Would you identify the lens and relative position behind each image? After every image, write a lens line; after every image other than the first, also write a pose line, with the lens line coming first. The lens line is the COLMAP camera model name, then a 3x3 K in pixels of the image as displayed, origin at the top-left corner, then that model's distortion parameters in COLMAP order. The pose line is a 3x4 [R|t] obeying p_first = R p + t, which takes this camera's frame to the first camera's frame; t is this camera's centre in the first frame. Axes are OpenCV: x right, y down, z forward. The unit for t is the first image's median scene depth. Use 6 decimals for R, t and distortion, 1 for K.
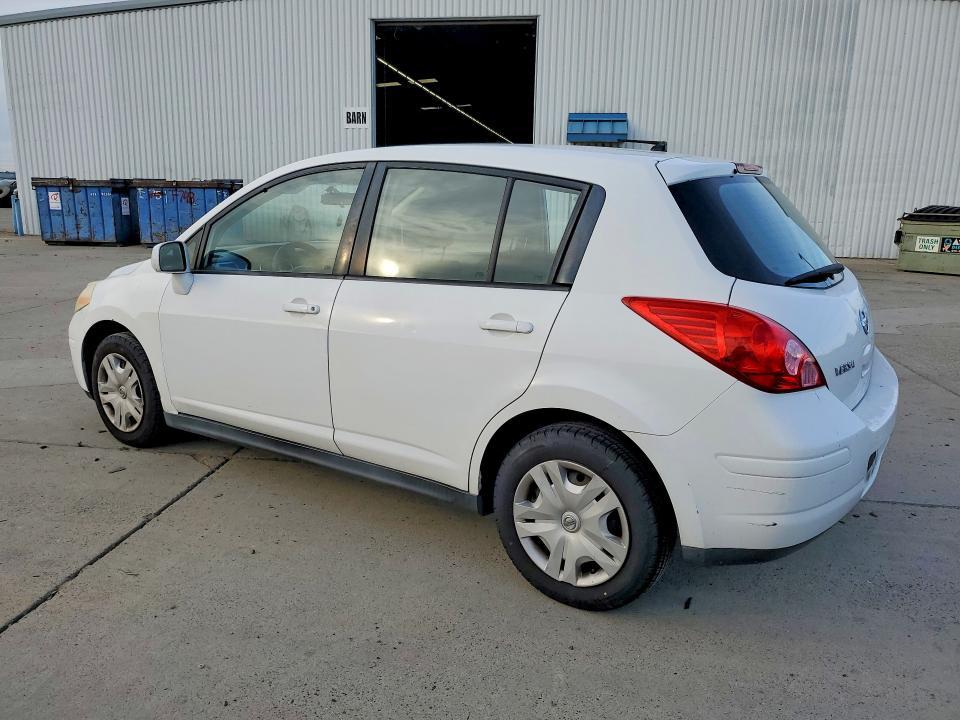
lens RADIAL K [[759.0, 0, 461.9], [0, 759.0, 357.6], [0, 0, 1]] dist [0.005789, 0.002976]
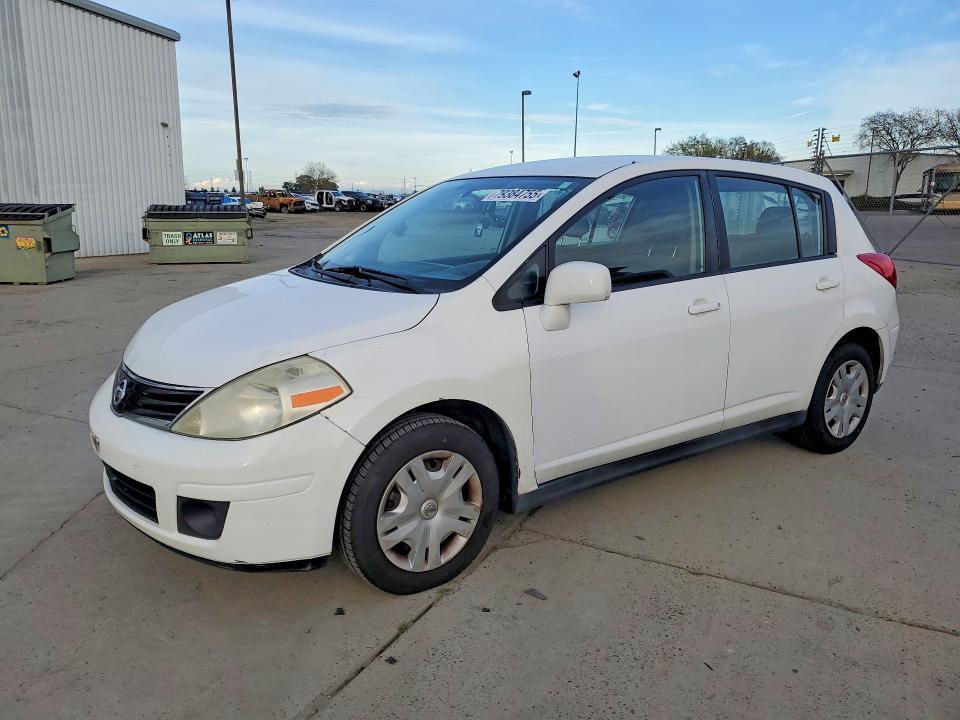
lens RADIAL K [[759.0, 0, 461.9], [0, 759.0, 357.6], [0, 0, 1]] dist [0.005789, 0.002976]
pose [[0.353411, -0.205542, 0.912608, -0.744273], [0.204216, 0.968985, 0.139156, -0.121780], [-0.912905, 0.137190, 0.384425, 0.520524]]
